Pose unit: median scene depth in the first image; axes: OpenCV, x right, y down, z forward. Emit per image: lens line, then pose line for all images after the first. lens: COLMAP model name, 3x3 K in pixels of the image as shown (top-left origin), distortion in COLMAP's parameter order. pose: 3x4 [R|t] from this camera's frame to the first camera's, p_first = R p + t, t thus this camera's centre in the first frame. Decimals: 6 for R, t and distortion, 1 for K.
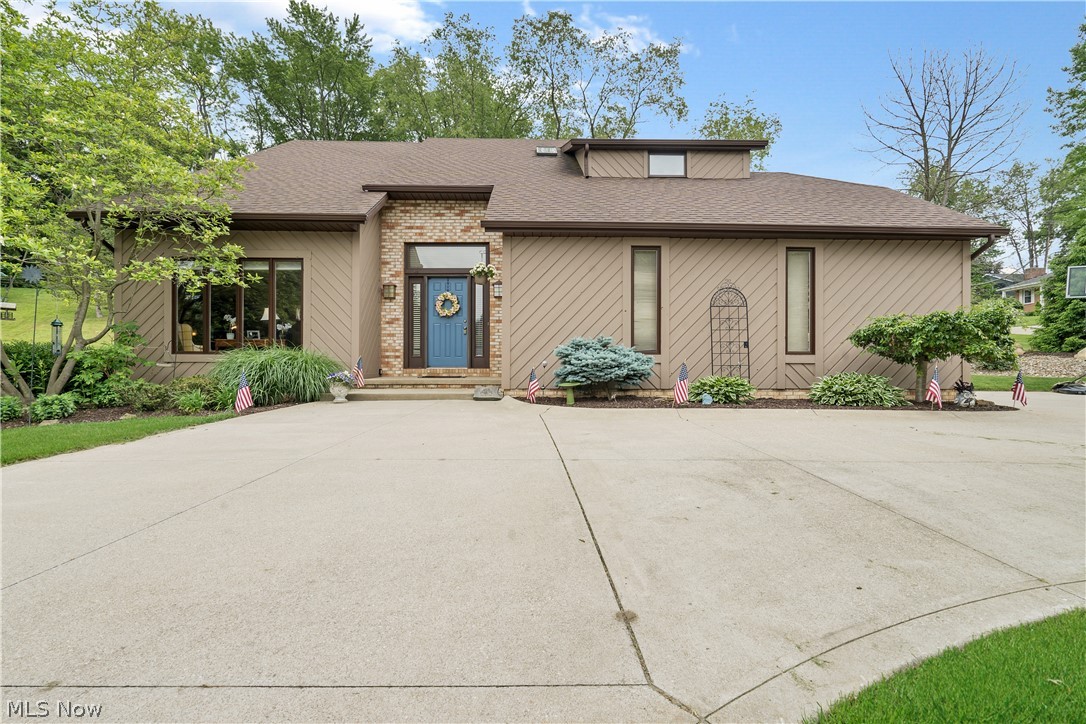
lens RADIAL K [[521.3, 0, 541.2], [0, 521.3, 360.5], [0, 0, 1]] dist [-0.004220, -0.000067]
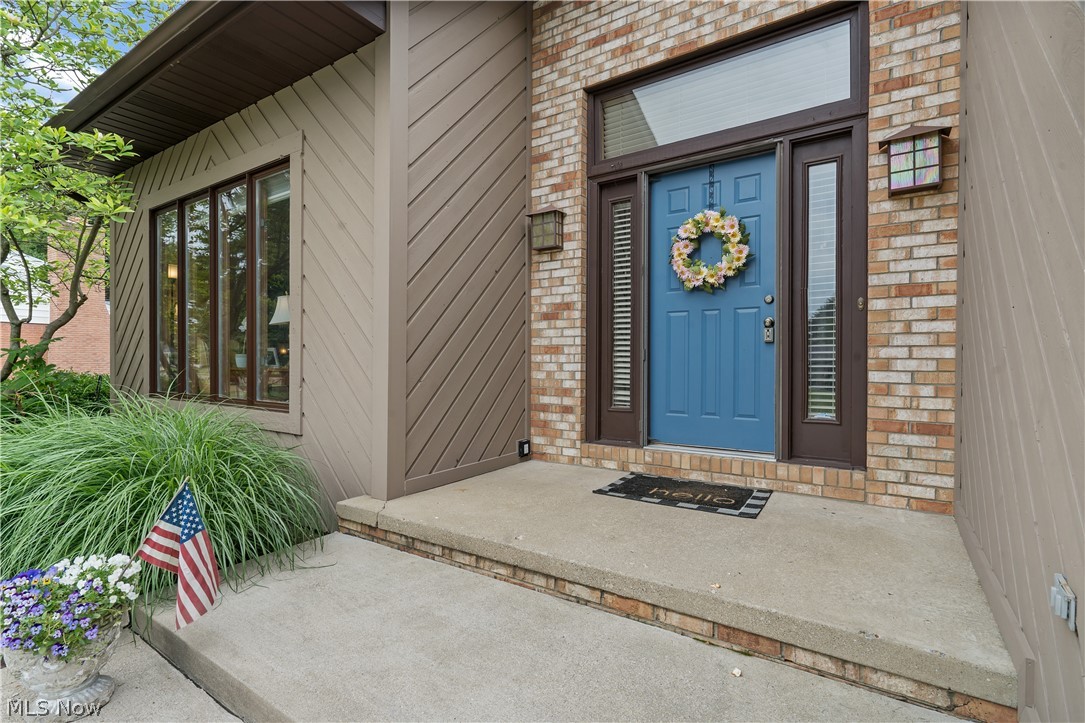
lens RADIAL K [[520.9, 0, 537.4], [0, 520.9, 362.4], [0, 0, 1]] dist [-0.004220, -0.000067]
pose [[0.813921, 0.002864, -0.580969, -0.082109], [-0.002062, 0.999996, 0.002041, -0.040457], [0.580972, -0.000463, 0.813923, 0.692245]]
